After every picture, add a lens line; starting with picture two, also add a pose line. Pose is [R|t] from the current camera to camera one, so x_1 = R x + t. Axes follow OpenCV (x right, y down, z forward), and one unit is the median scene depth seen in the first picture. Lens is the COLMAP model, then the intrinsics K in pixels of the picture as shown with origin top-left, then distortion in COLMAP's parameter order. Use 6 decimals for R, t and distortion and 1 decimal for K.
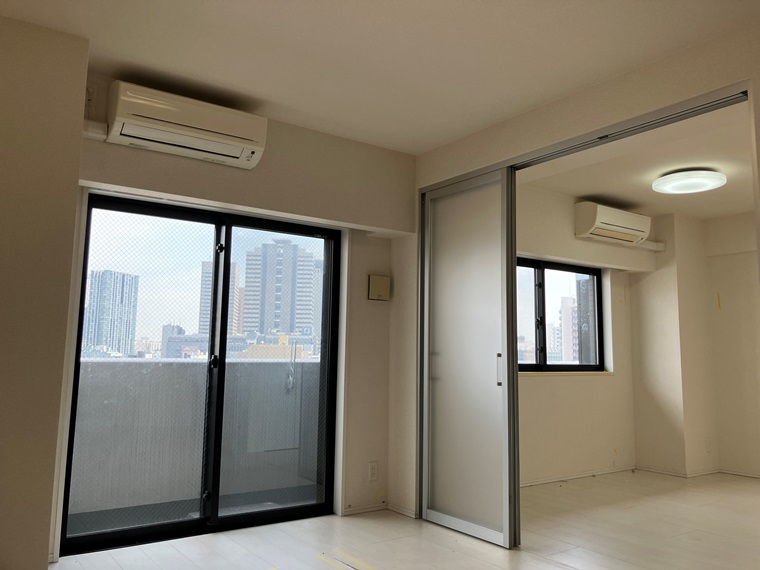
lens RADIAL K [[627.5, 0, 382.0], [0, 627.5, 280.3], [0, 0, 1]] dist [0.006545, -0.008608]
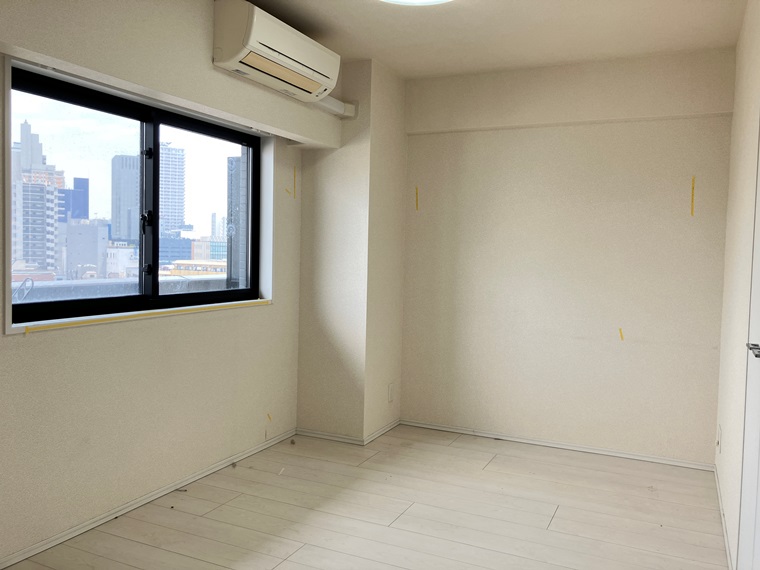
lens RADIAL K [[627.5, 0, 380.8], [0, 627.5, 280.1], [0, 0, 1]] dist [0.006545, -0.008608]
pose [[0.873746, -0.014144, 0.486177, 0.154618], [-0.072350, 0.984677, 0.158671, 0.014557], [-0.480972, -0.173813, 0.859334, 0.399045]]
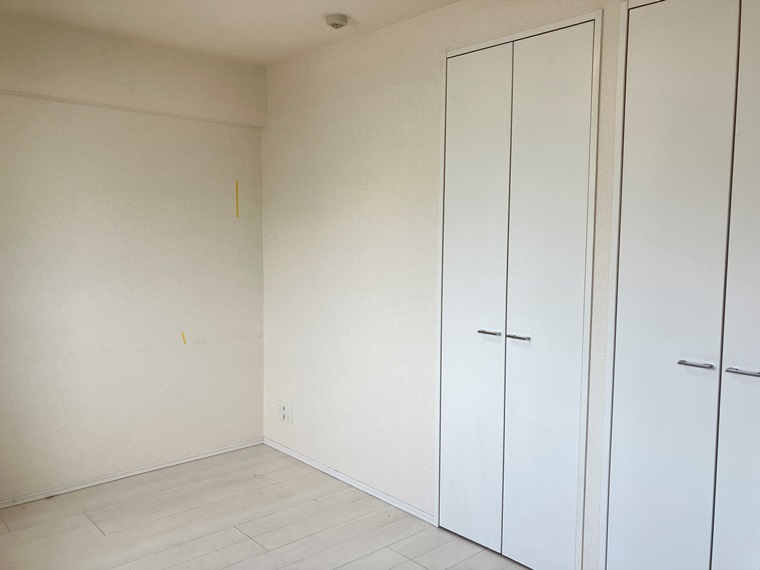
lens RADIAL K [[627.5, 0, 379.8], [0, 627.5, 288.6], [0, 0, 1]] dist [0.006545, -0.008608]
pose [[-0.110653, -0.095252, 0.989284, 0.049546], [-0.126108, 0.988697, 0.081090, 0.028904], [-0.985826, -0.115784, -0.121414, 0.704622]]
